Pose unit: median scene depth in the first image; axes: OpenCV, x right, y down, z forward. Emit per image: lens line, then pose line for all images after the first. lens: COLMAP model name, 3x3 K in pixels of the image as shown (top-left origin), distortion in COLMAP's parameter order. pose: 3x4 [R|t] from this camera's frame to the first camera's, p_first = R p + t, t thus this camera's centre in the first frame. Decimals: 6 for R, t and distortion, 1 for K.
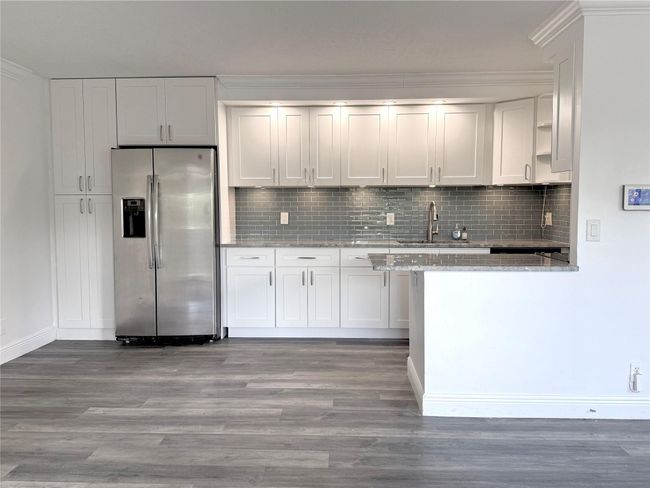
lens RADIAL K [[542.9, 0, 307.6], [0, 542.9, 243.9], [0, 0, 1]] dist [0.082132, -0.101447]
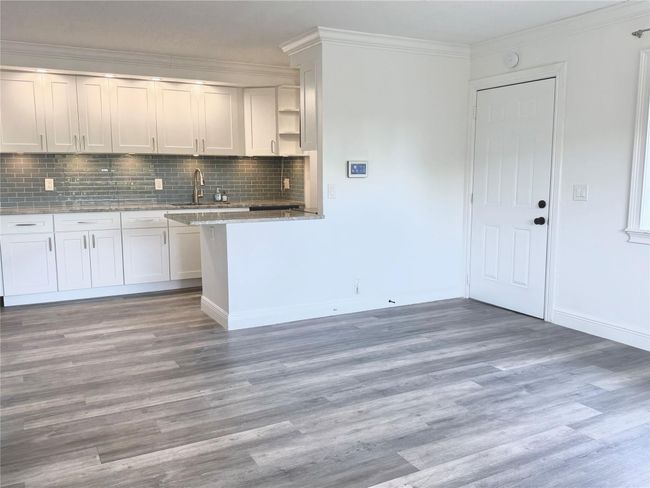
lens RADIAL K [[542.9, 0, 324.7], [0, 542.9, 238.9], [0, 0, 1]] dist [0.082132, -0.101447]
pose [[0.864026, -0.061497, 0.499678, -0.139113], [0.034032, 0.997376, 0.063903, 0.005601], [-0.502296, -0.038208, 0.863851, -0.155352]]
